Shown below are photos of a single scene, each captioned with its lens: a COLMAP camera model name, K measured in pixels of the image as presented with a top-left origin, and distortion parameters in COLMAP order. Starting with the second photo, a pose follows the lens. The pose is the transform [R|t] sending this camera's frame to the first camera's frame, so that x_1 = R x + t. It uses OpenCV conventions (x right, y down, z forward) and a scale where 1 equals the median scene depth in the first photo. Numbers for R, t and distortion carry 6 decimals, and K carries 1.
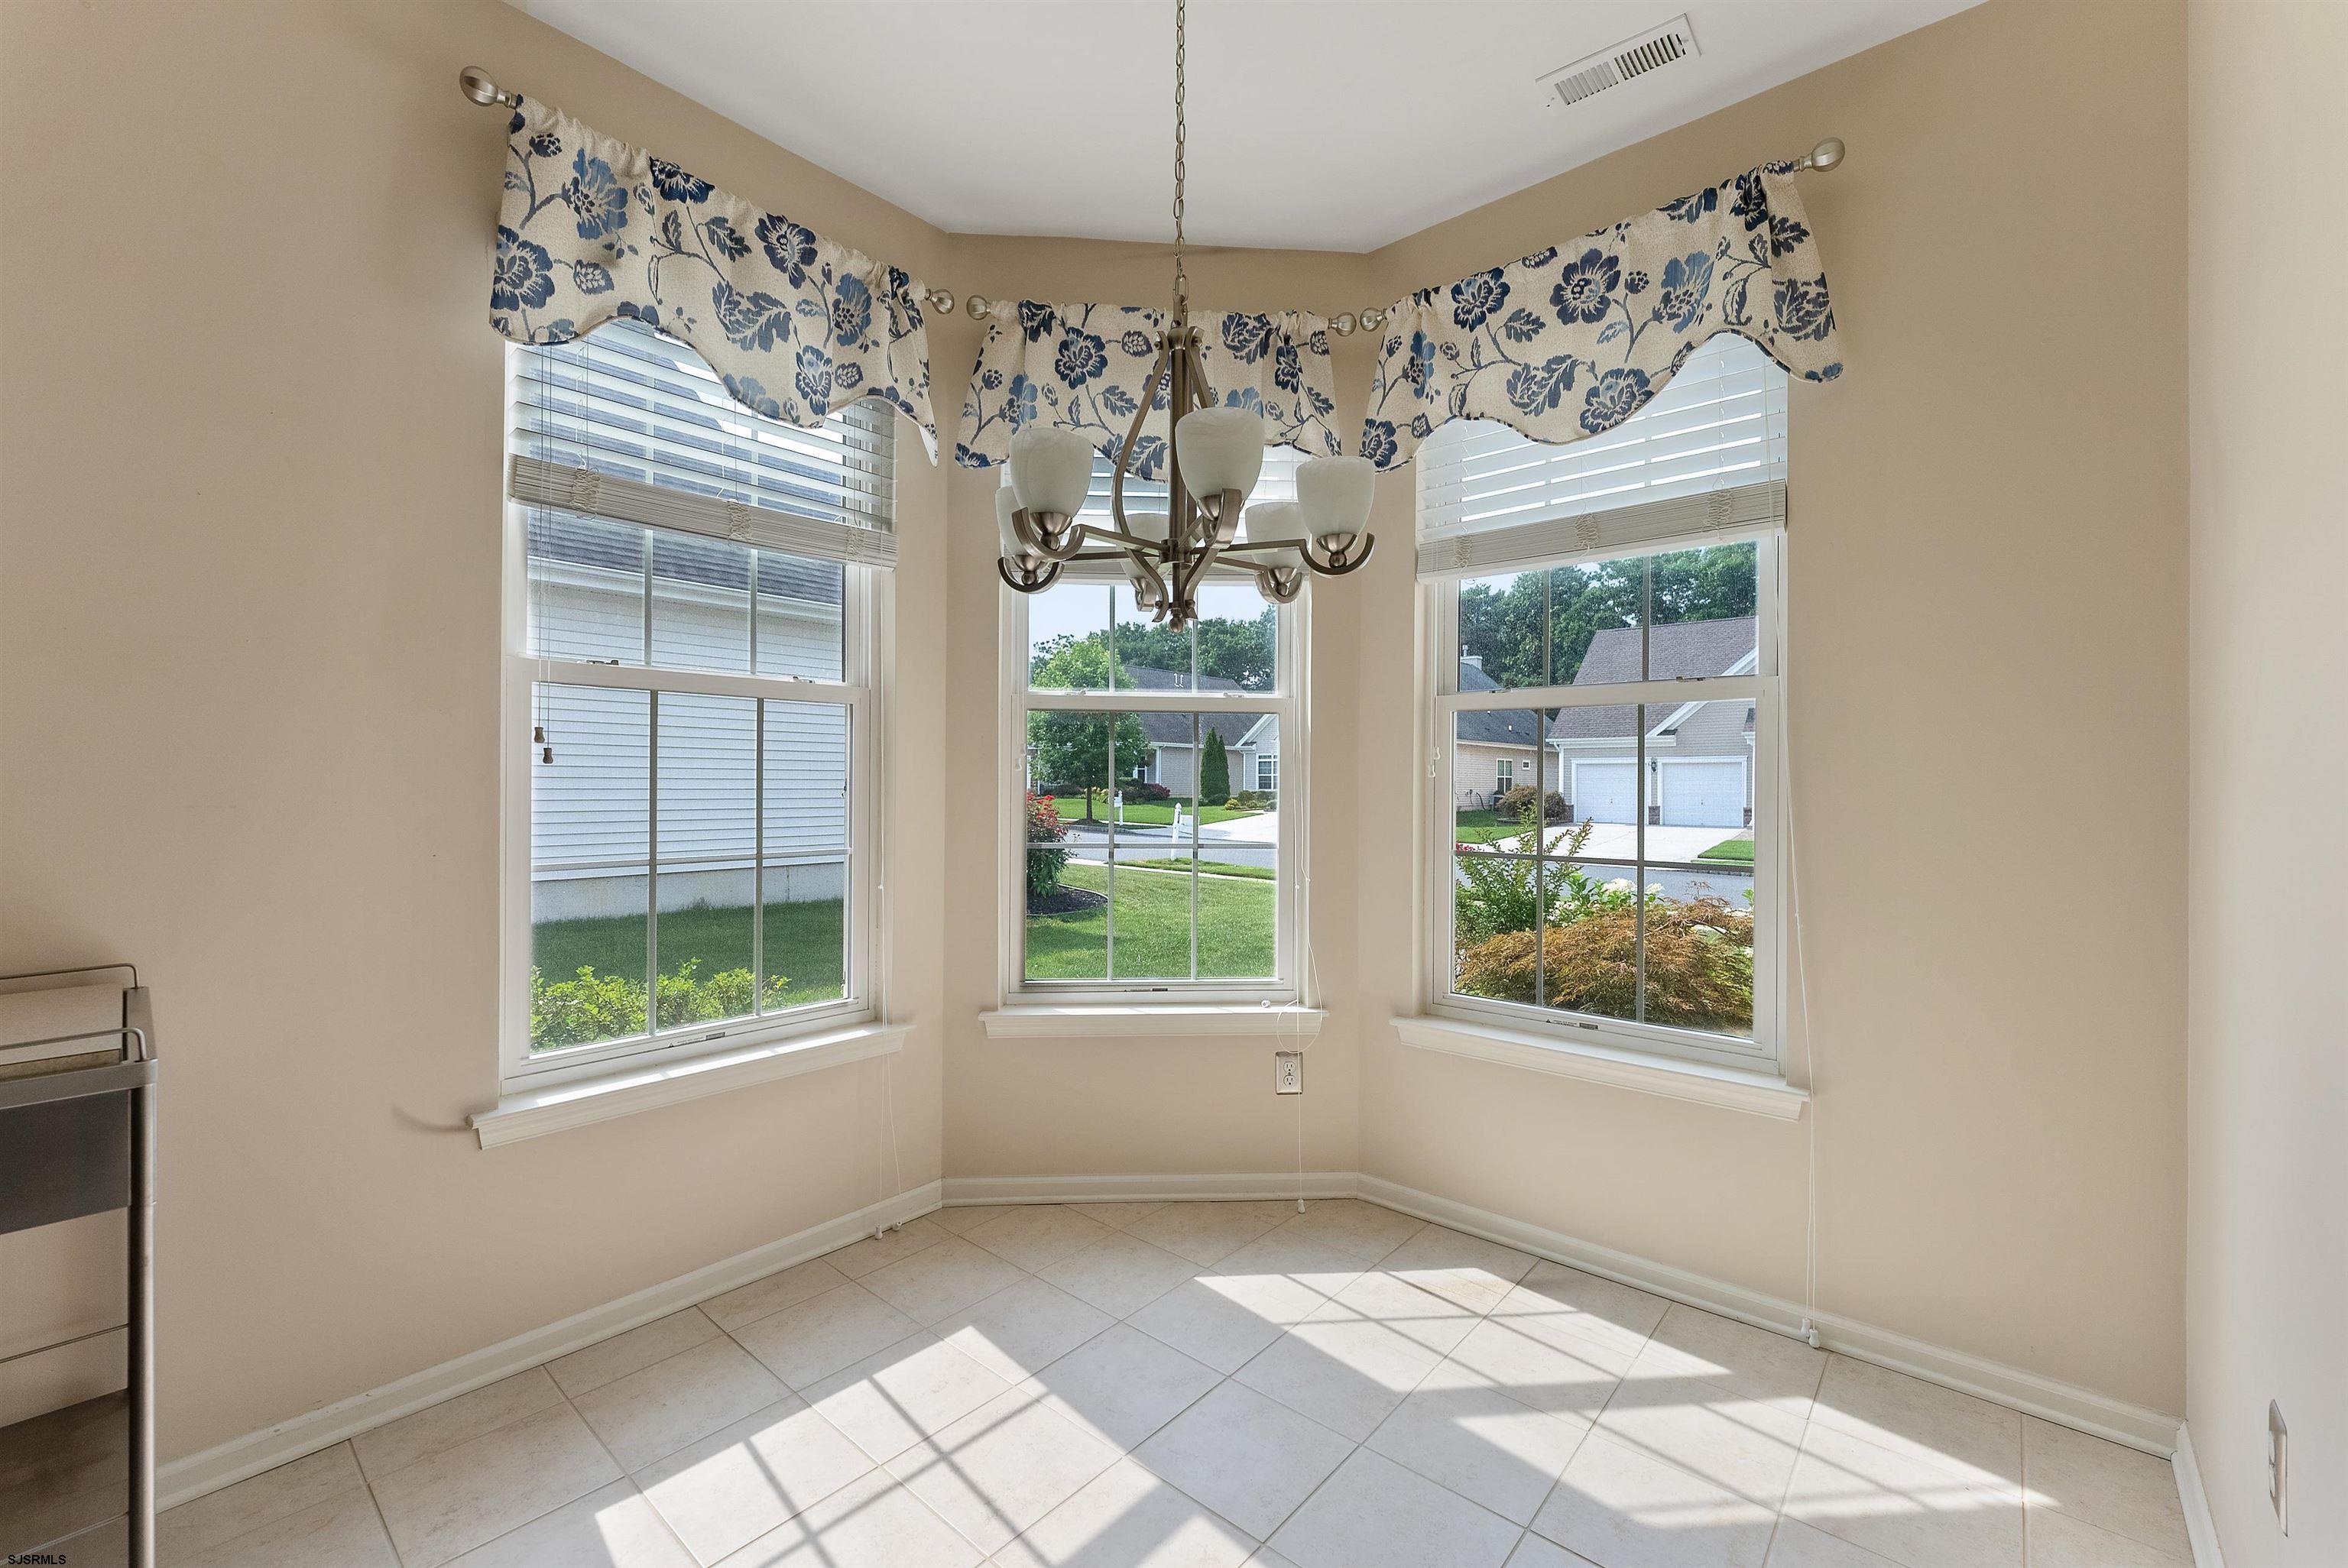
lens RADIAL K [[963.9, 0, 1193.0], [0, 963.9, 780.3], [0, 0, 1]] dist [0.000196, -0.000370]
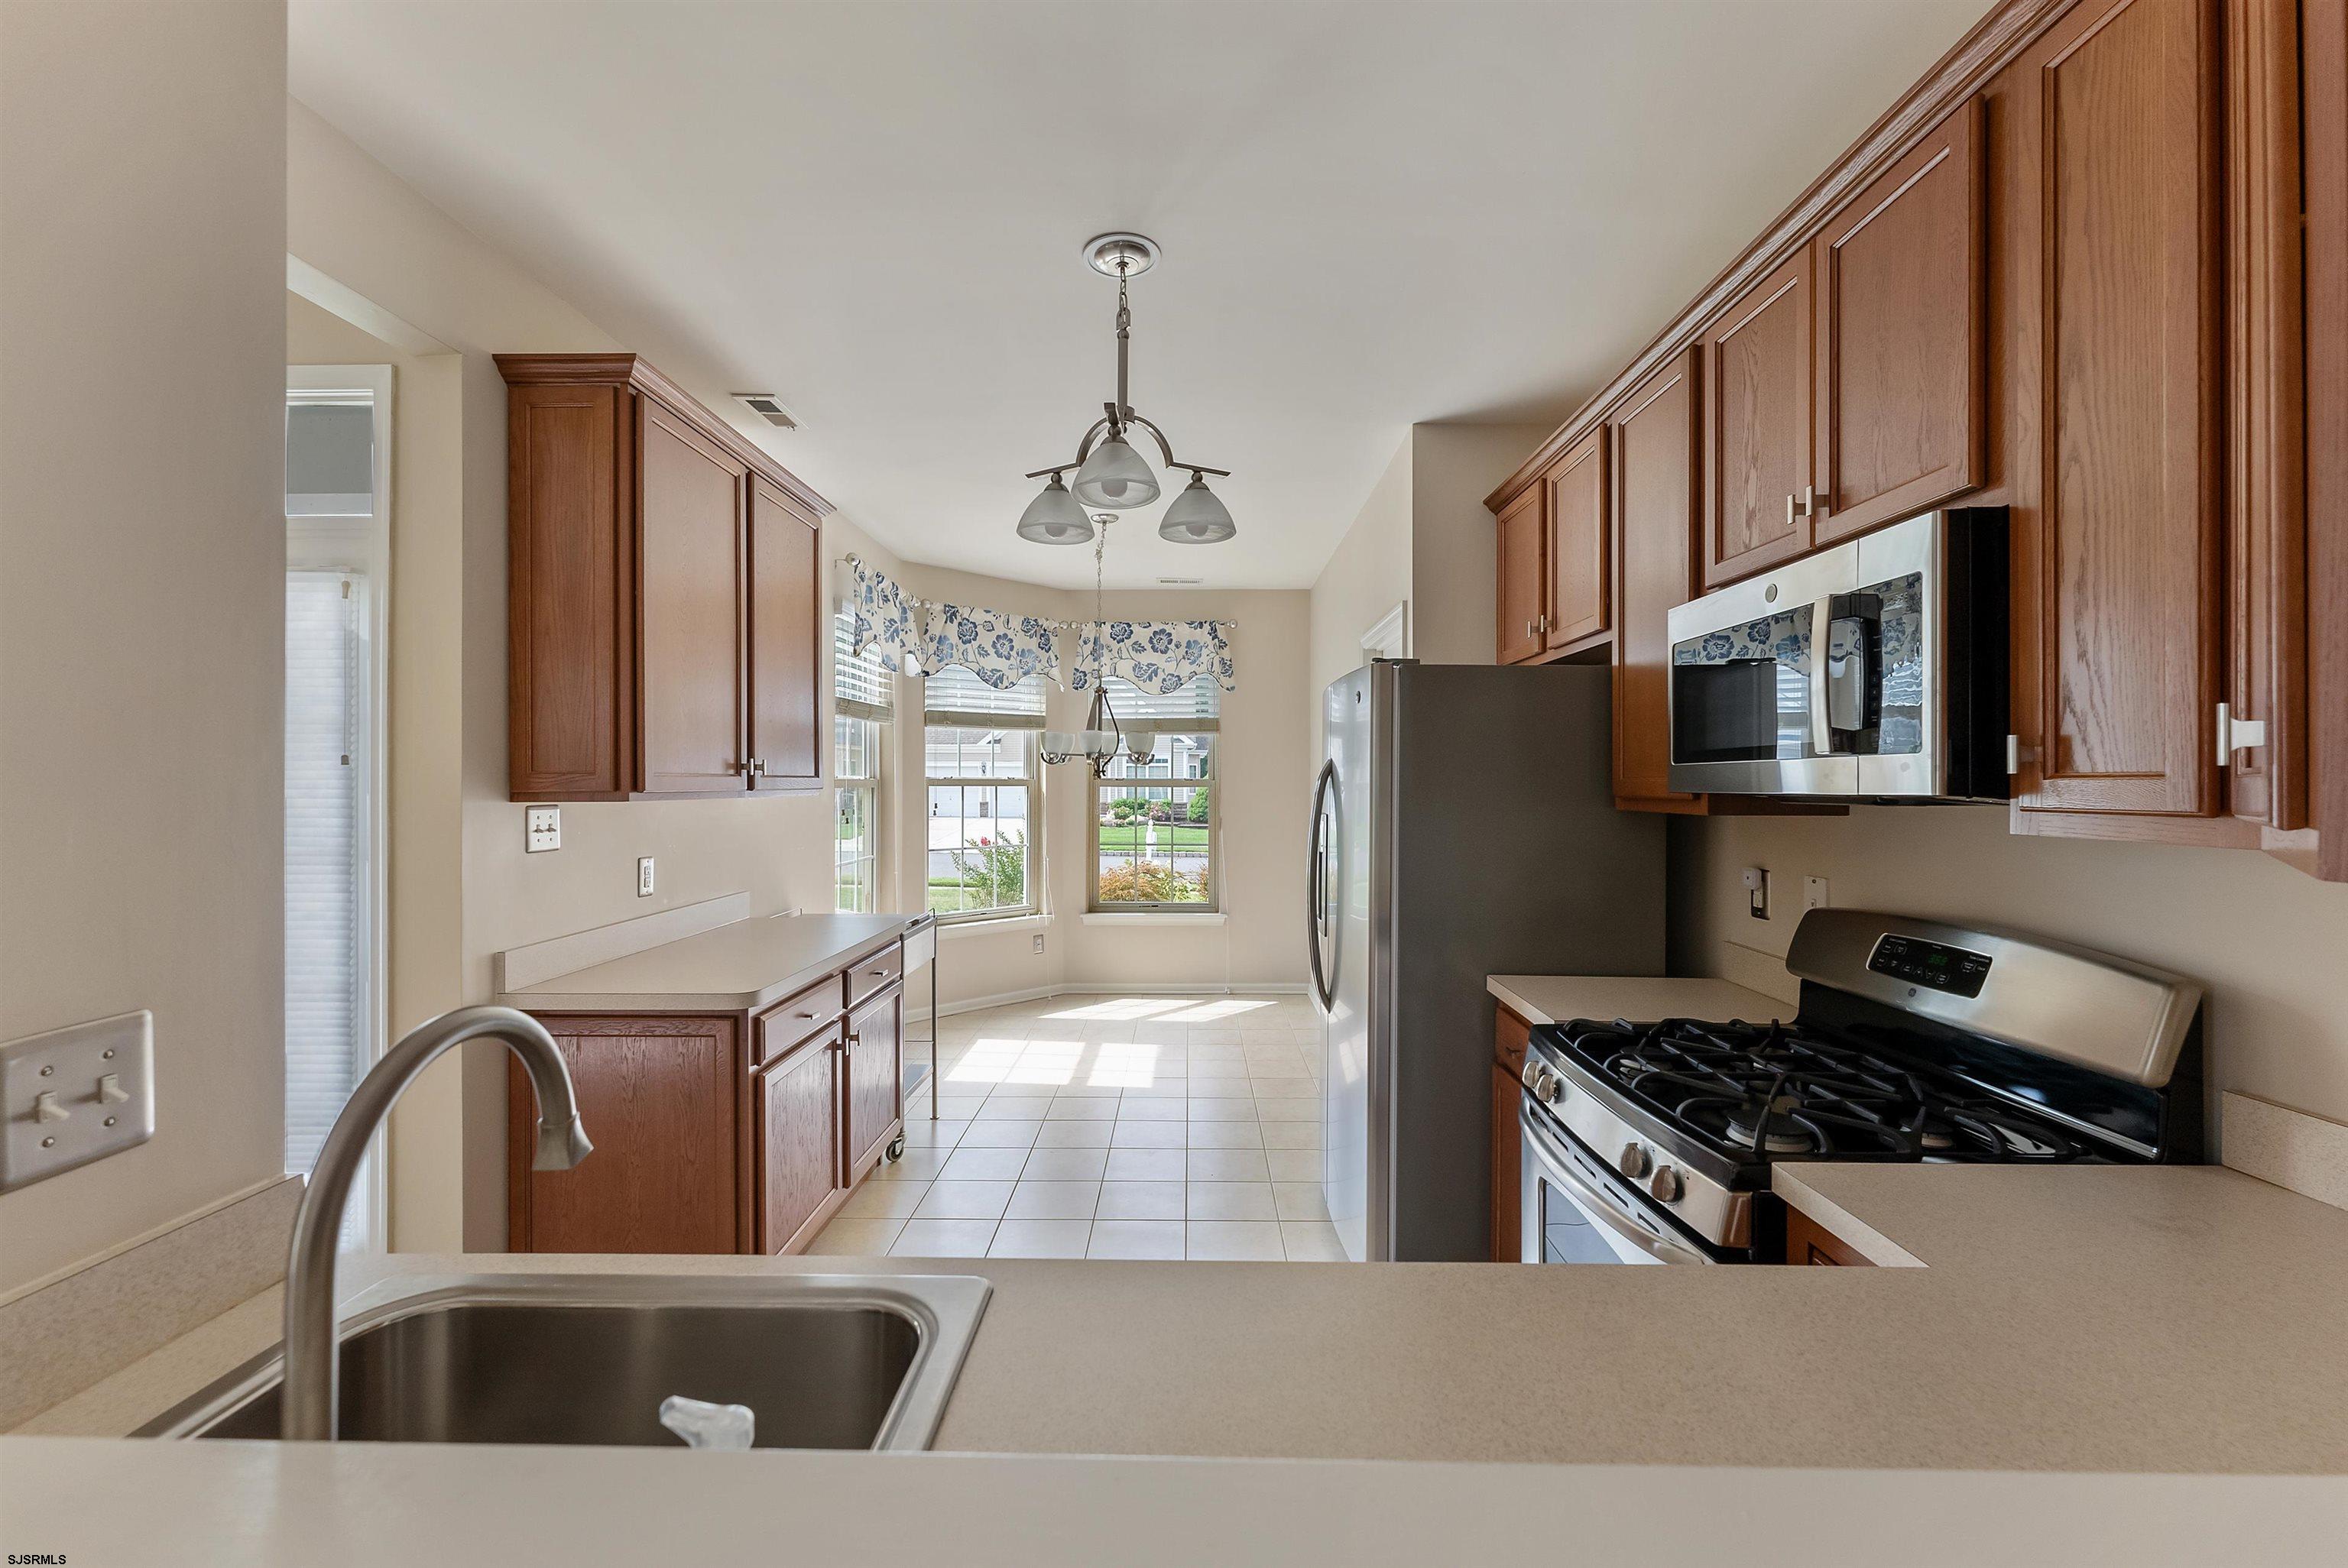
lens RADIAL K [[963.9, 0, 1176.4], [0, 963.9, 780.7], [0, 0, 1]] dist [0.000196, -0.000370]
pose [[0.773141, -0.001463, 0.634232, -1.296443], [-0.004592, 0.999958, 0.007904, -0.122244], [-0.634217, -0.009023, 0.773102, -1.164208]]
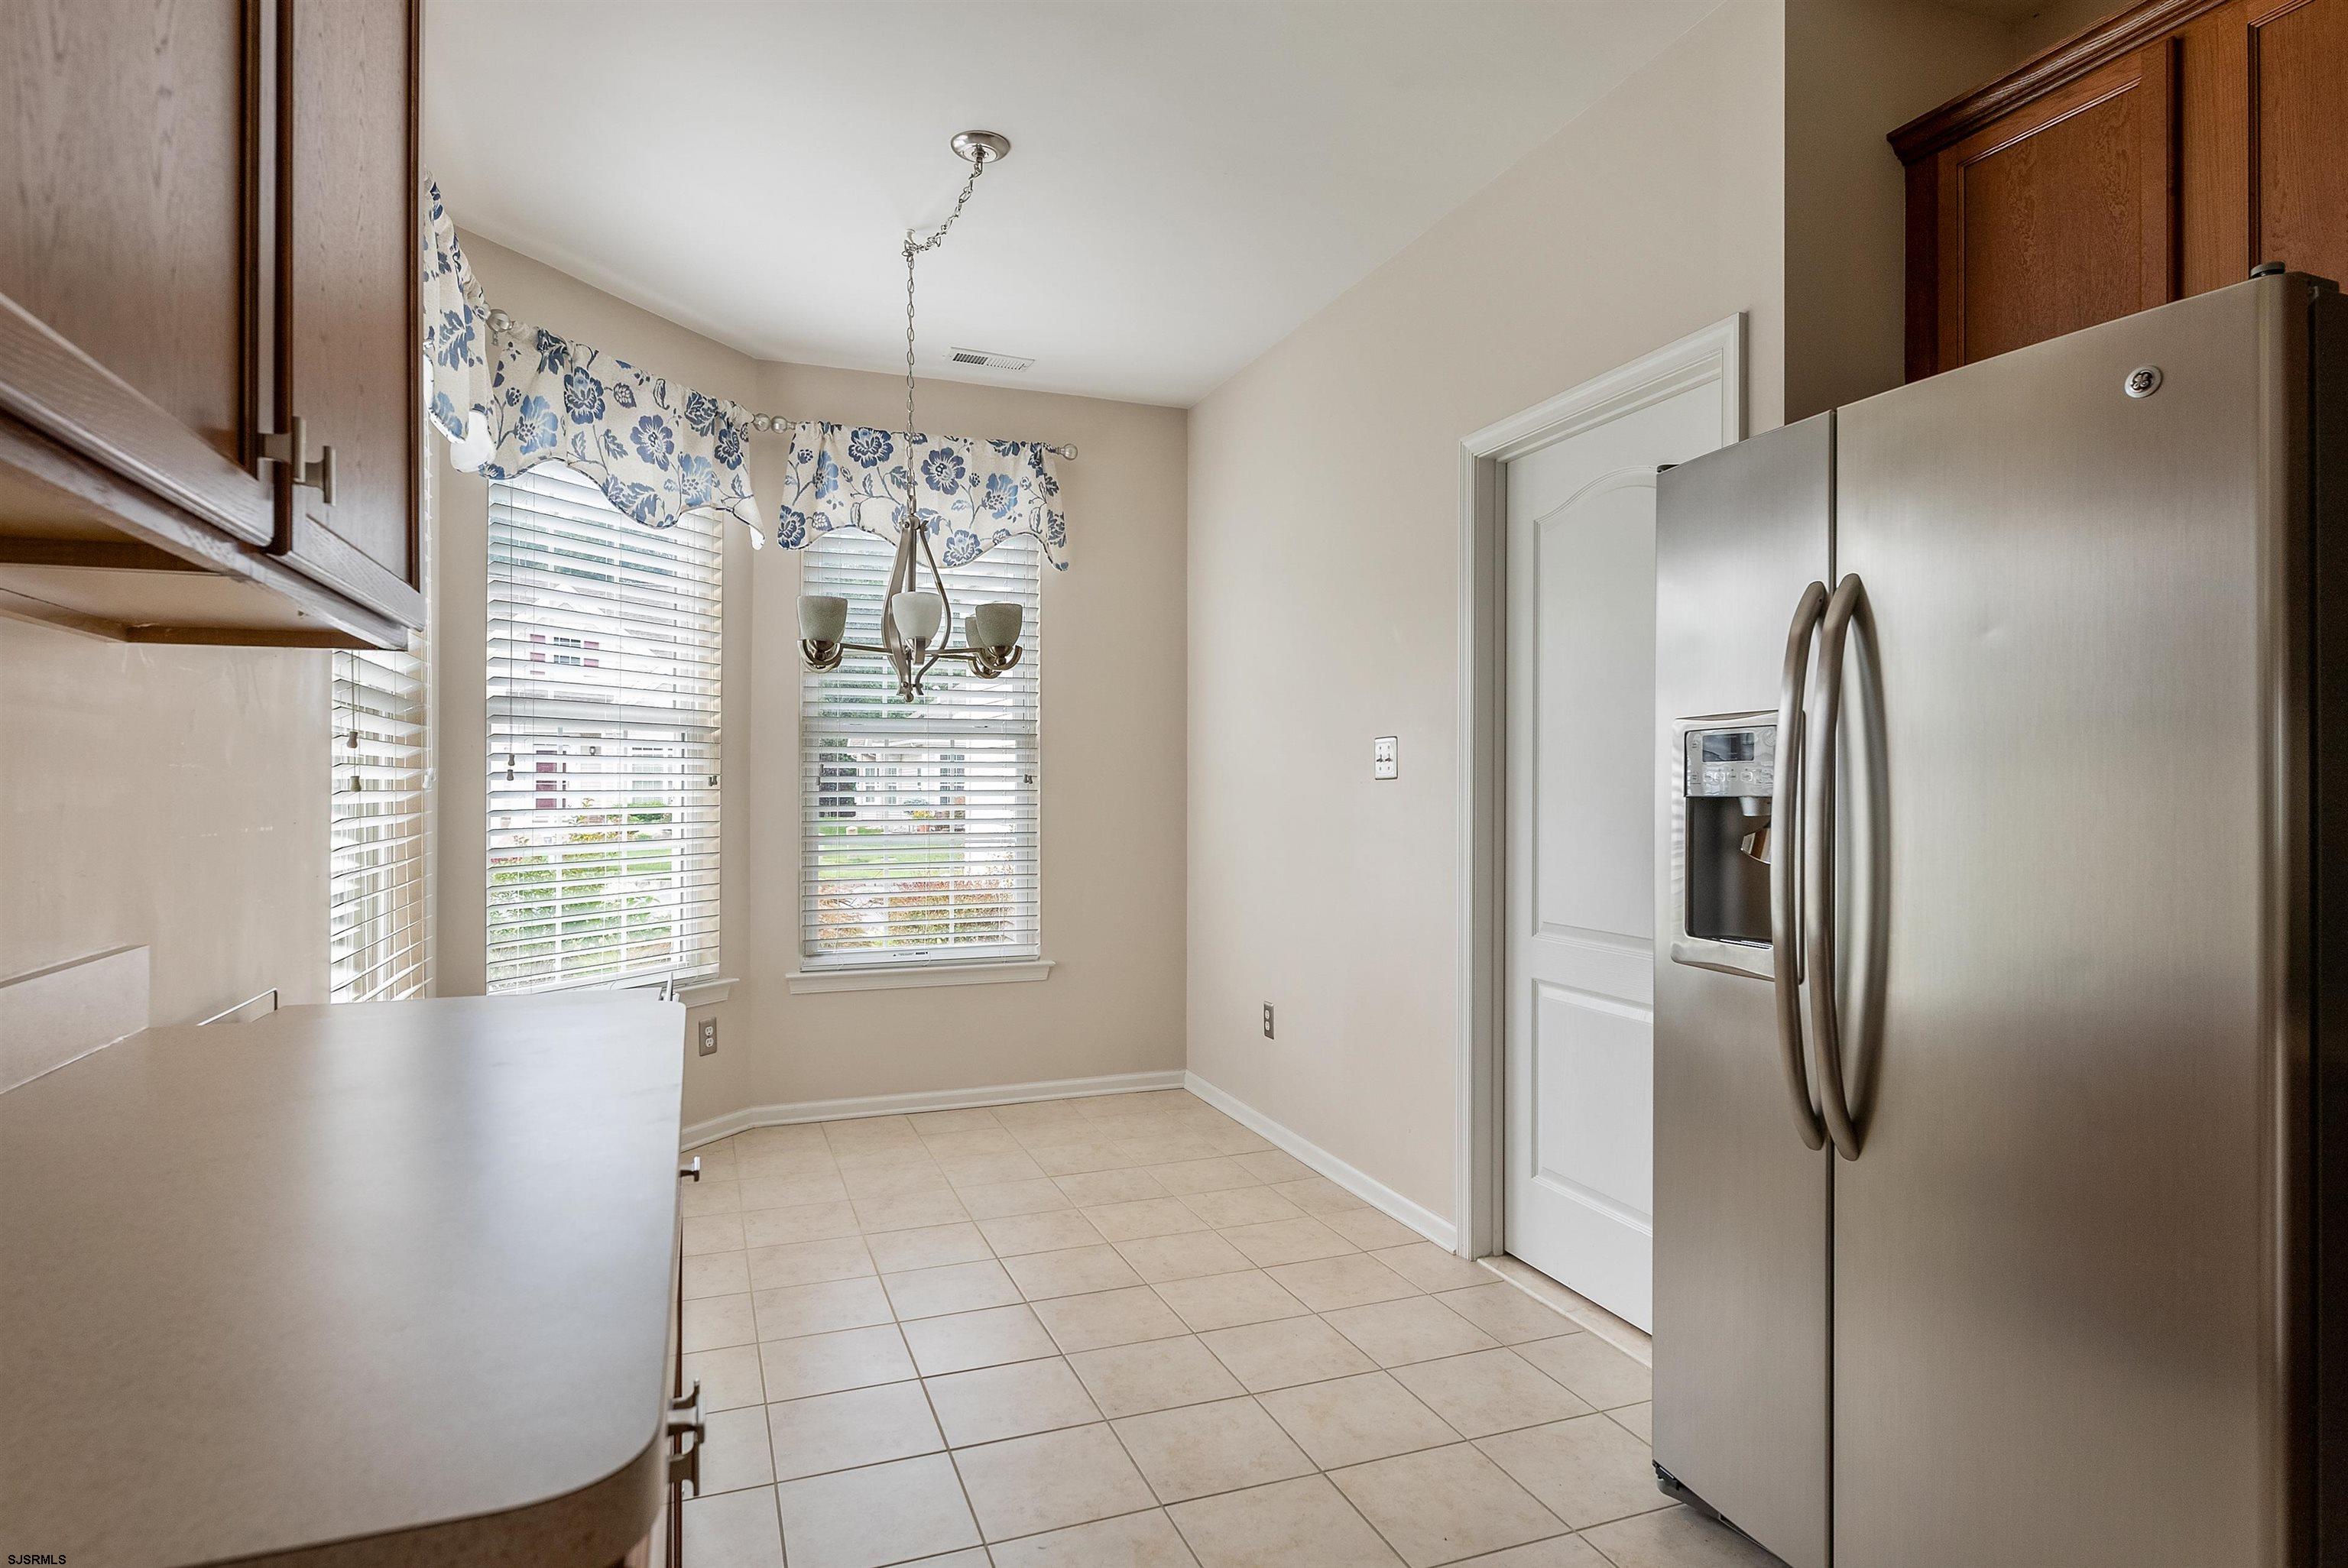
lens RADIAL K [[1267.0, 0, 1166.4], [0, 1267.0, 787.8], [0, 0, 1]] dist [-0.002722, -0.000064]
pose [[0.481749, -0.000399, 0.876309, -1.160863], [-0.007010, 0.999966, 0.004309, -0.012990], [-0.876281, -0.008218, 0.481729, -0.284096]]
